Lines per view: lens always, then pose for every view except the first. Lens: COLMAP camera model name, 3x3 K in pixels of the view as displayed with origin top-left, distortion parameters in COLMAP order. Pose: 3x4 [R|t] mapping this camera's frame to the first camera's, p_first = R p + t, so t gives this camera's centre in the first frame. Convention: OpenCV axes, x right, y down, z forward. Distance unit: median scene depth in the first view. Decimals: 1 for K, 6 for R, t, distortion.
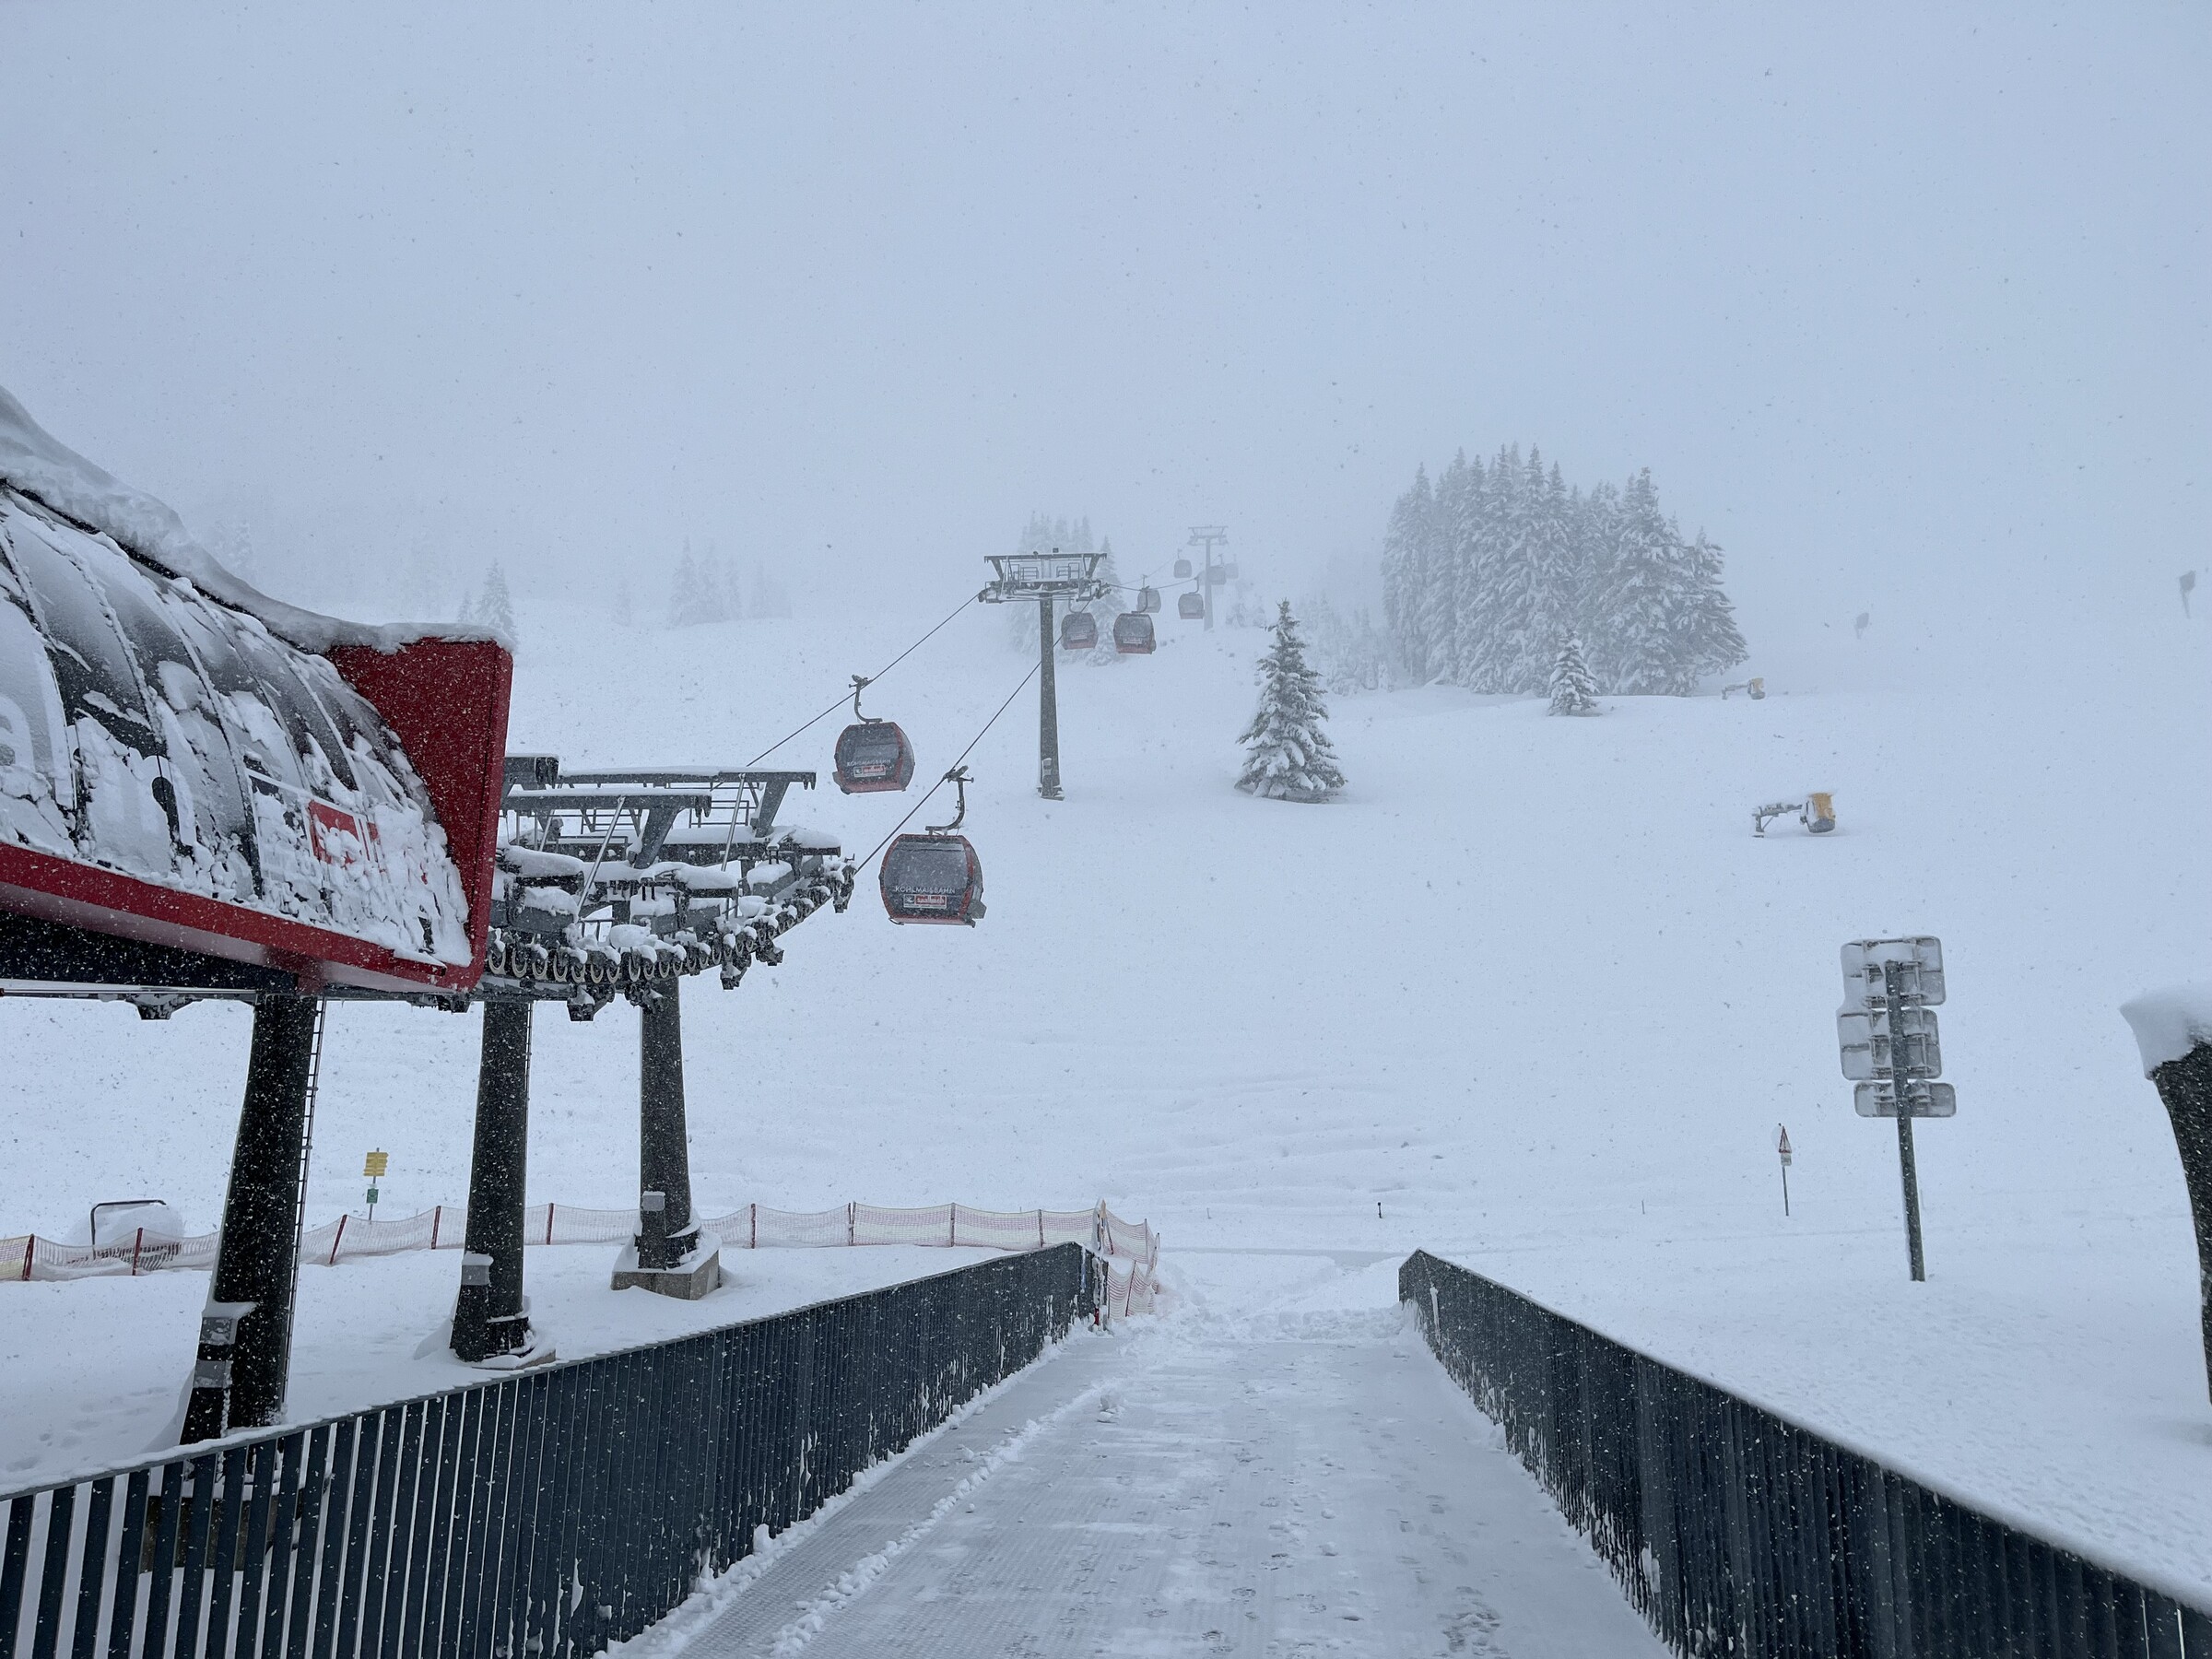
lens RADIAL K [[1673.0, 0, 1109.9], [0, 1673.0, 823.0], [0, 0, 1]] dist [-0.001735, -0.000093]
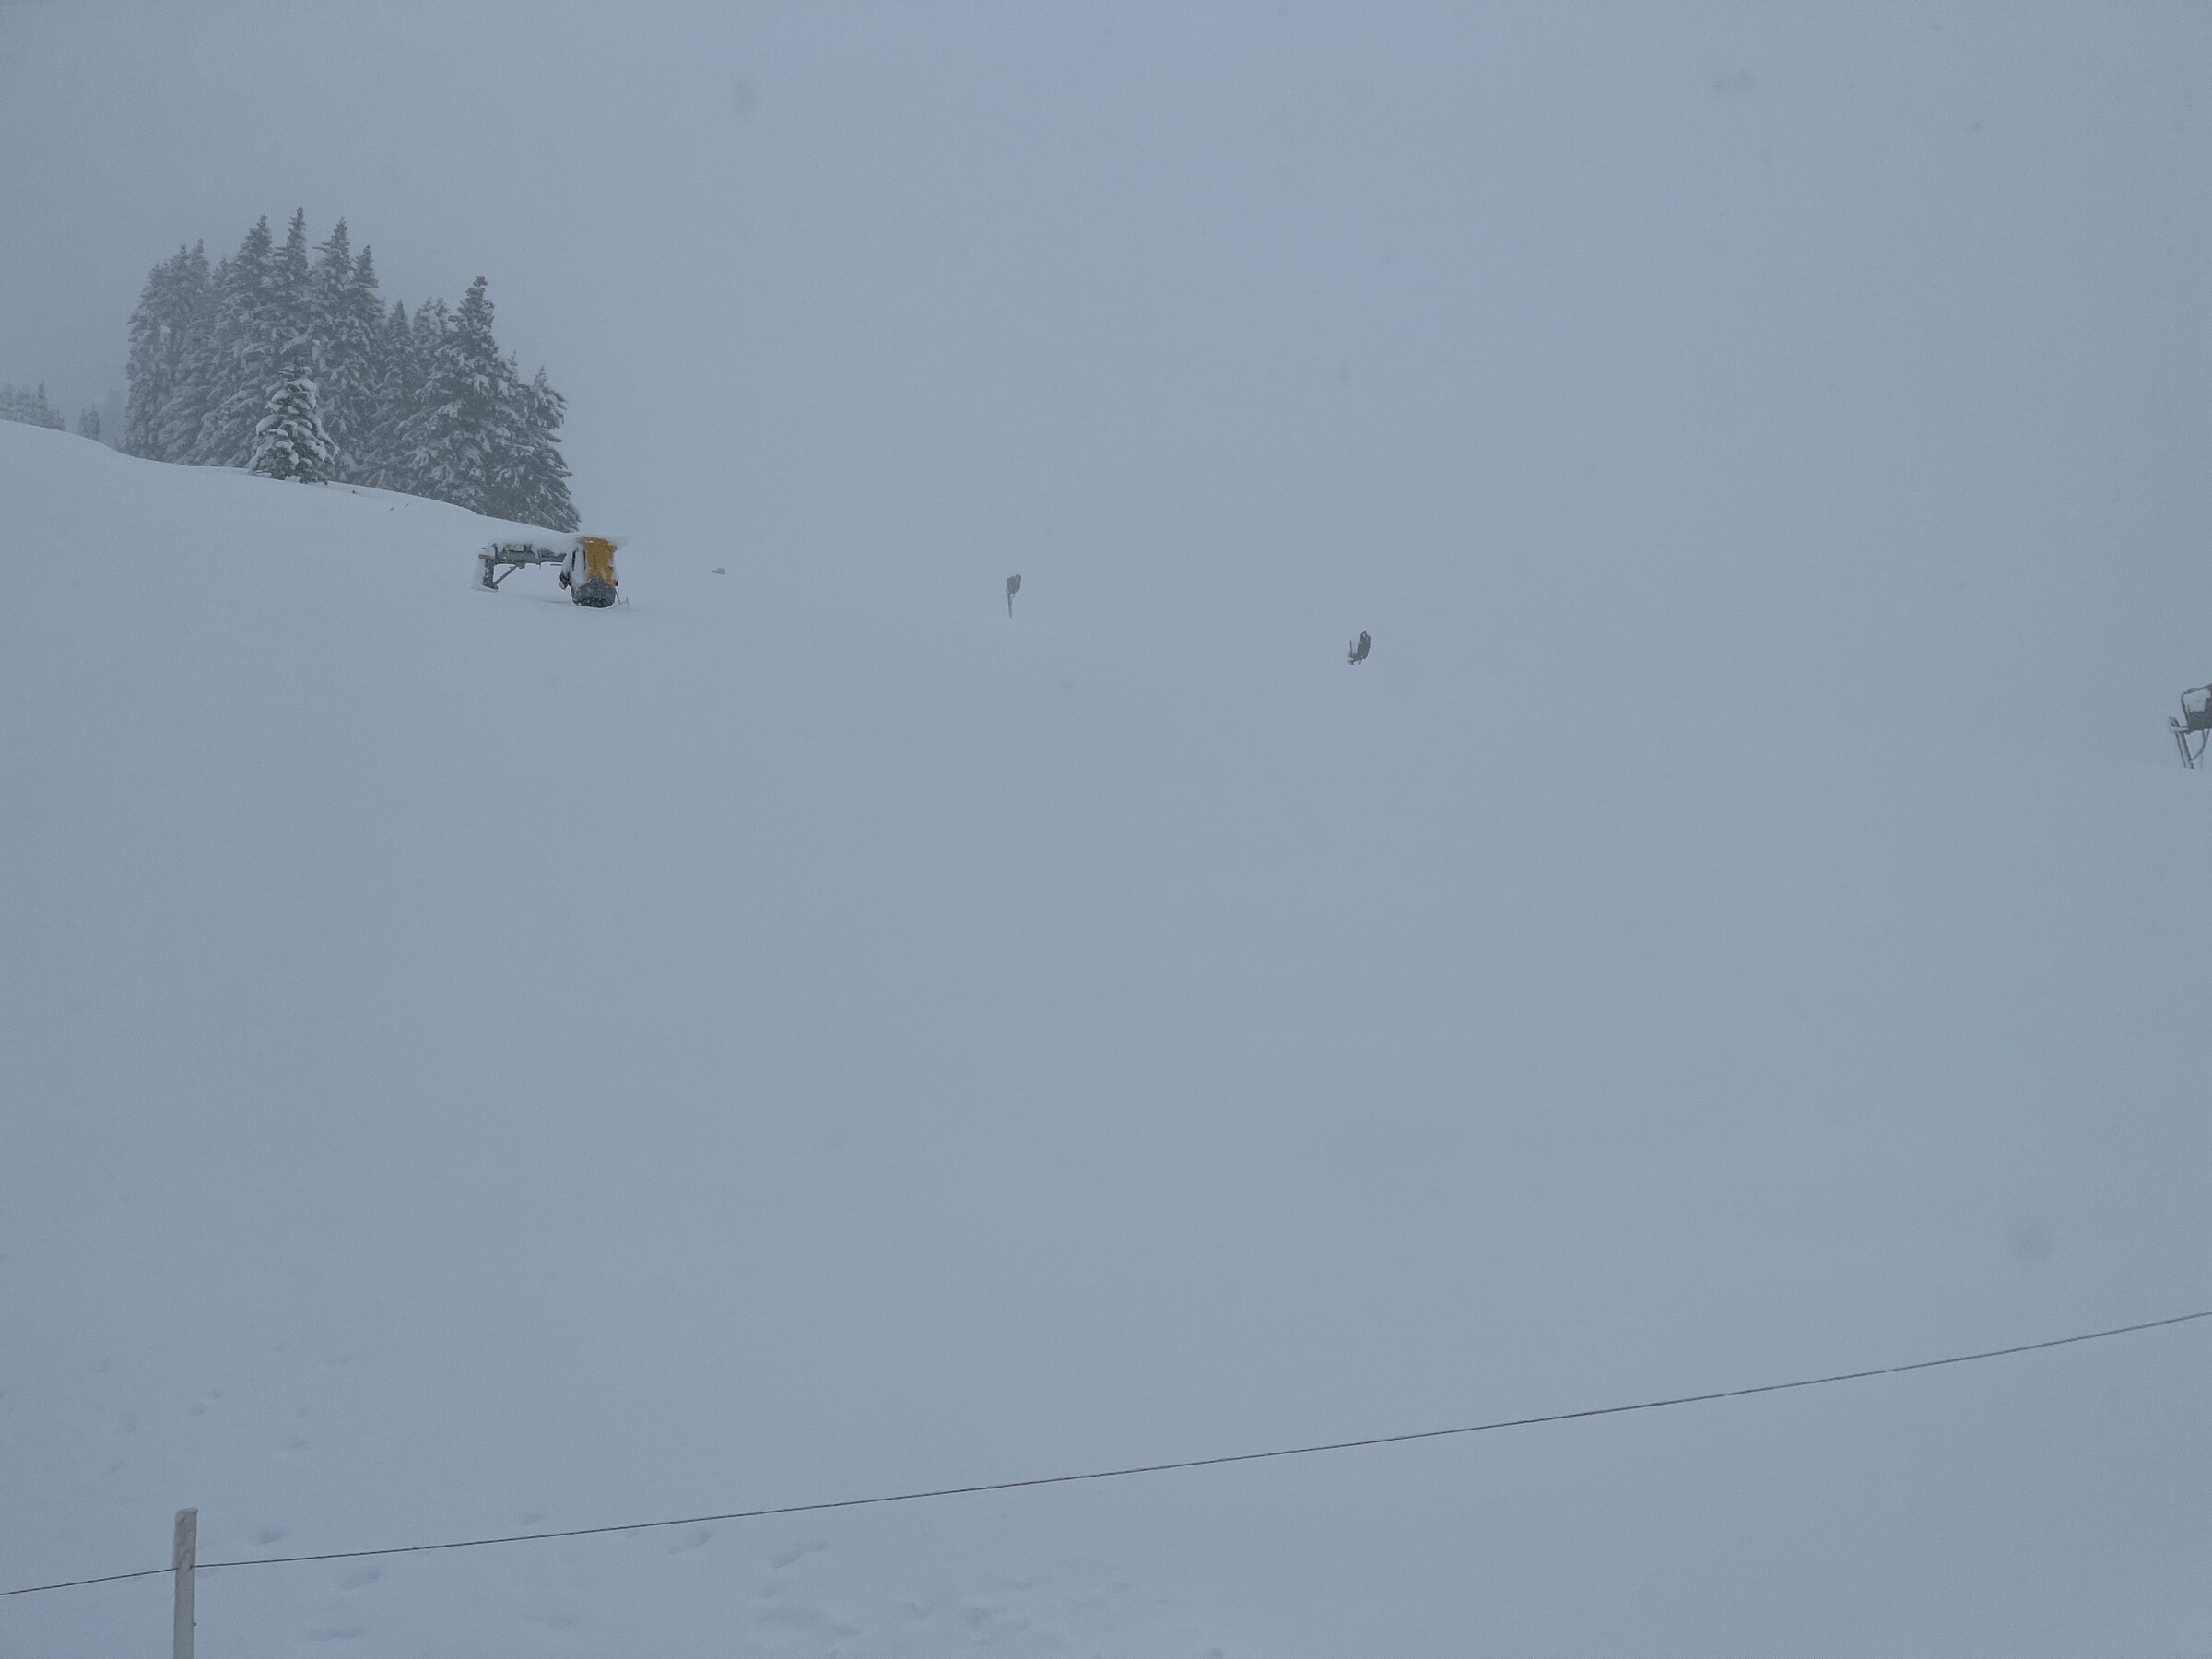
lens RADIAL K [[1673.0, 0, 1109.8], [0, 1673.0, 830.2], [0, 0, 1]] dist [-0.001735, -0.000093]
pose [[0.783671, 0.099502, 0.613156, 0.096966], [-0.105845, 0.994042, -0.026032, 0.036600], [-0.612092, -0.044499, 0.789533, 0.189086]]
